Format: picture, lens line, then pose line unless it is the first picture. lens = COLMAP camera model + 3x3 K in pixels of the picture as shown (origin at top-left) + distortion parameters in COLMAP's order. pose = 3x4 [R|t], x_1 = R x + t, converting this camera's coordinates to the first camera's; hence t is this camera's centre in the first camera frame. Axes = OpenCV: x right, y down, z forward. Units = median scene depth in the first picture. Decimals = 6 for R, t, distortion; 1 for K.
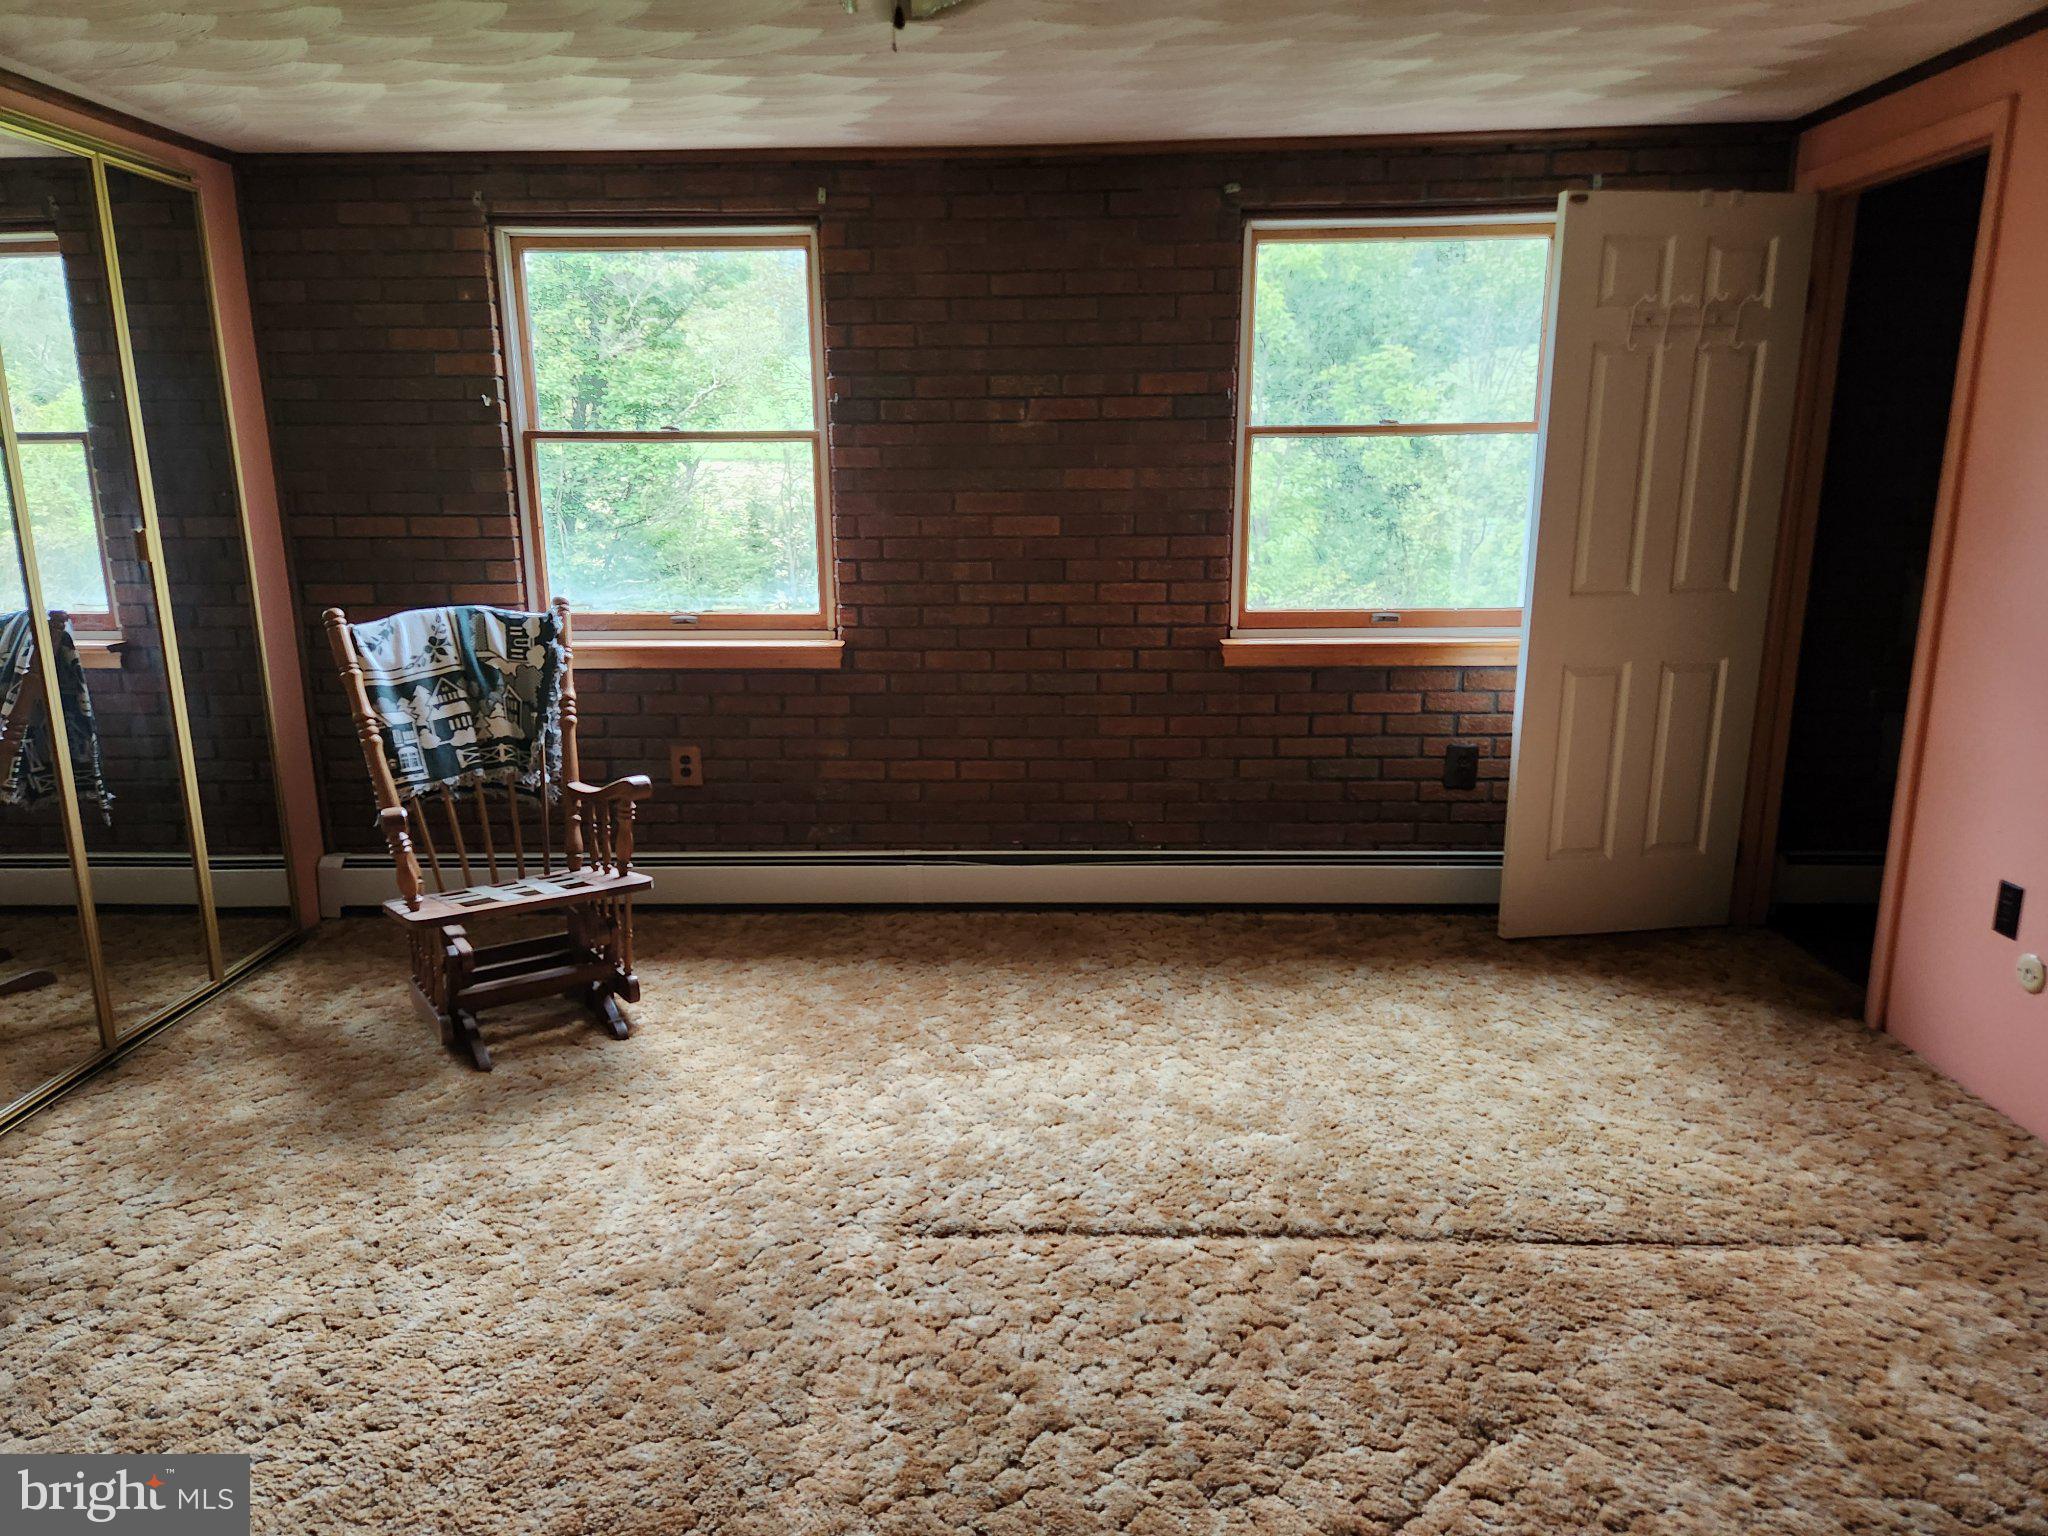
lens RADIAL K [[1364.7, 0, 1027.3], [0, 1364.7, 766.2], [0, 0, 1]] dist [0.007698, -0.000837]
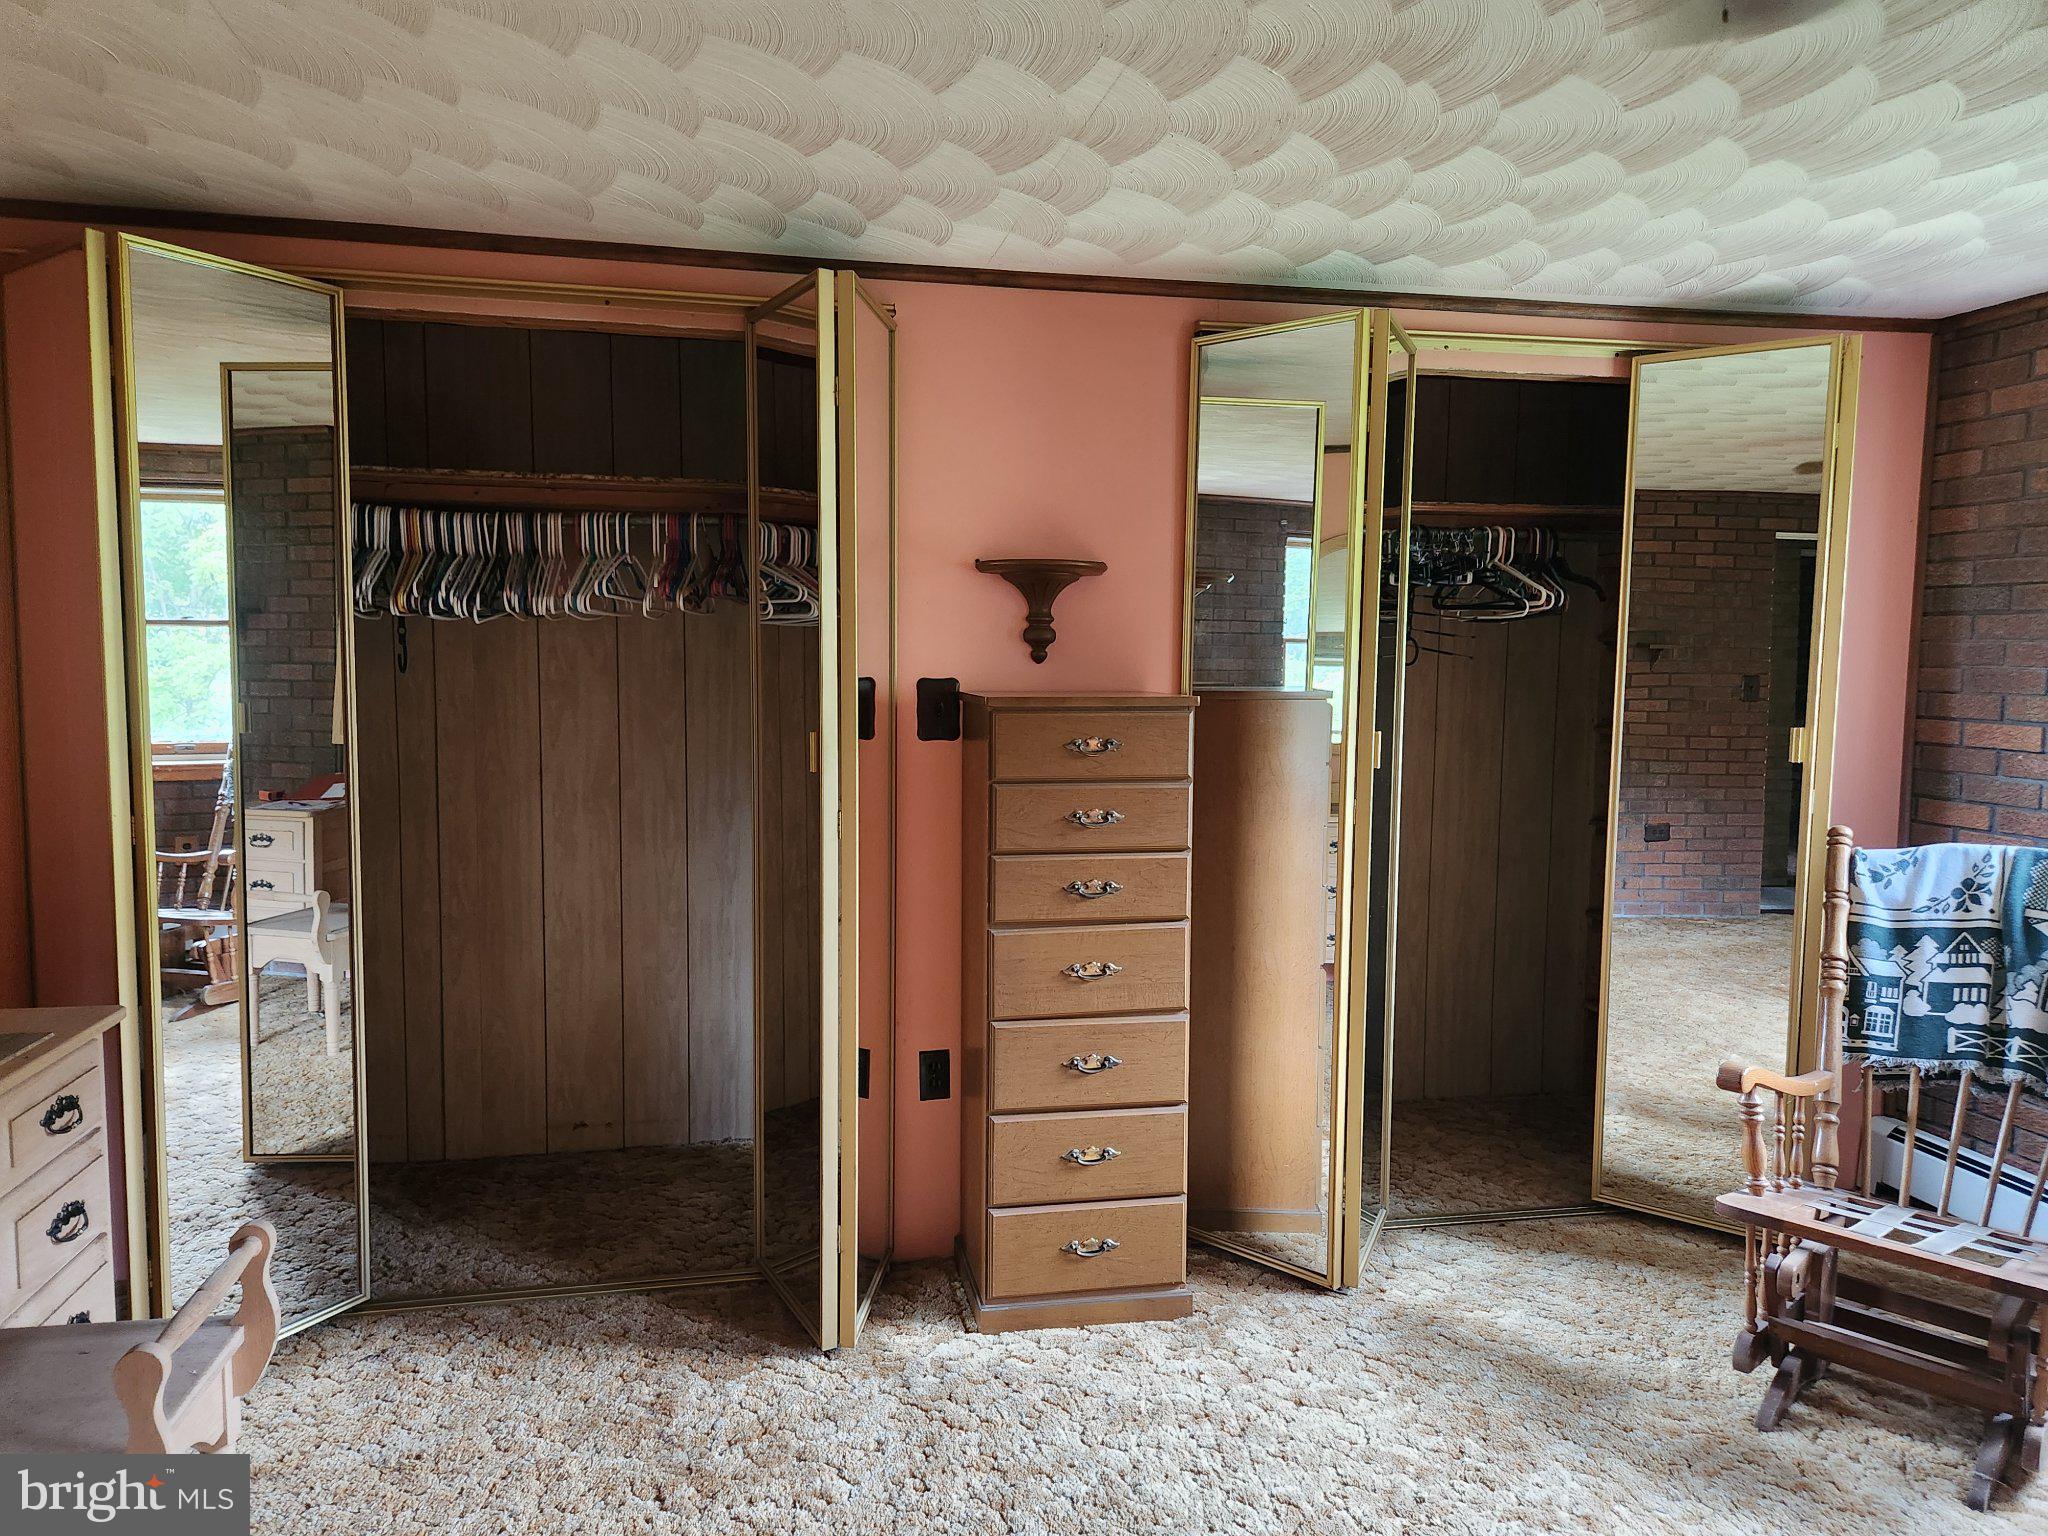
lens RADIAL K [[1364.7, 0, 1020.6], [0, 1364.7, 777.7], [0, 0, 1]] dist [0.007698, -0.000837]
pose [[0.193759, 0.088555, -0.977044, 0.217367], [-0.220343, 0.974401, 0.044619, -0.068163], [0.955984, 0.206640, 0.208312, 0.320332]]
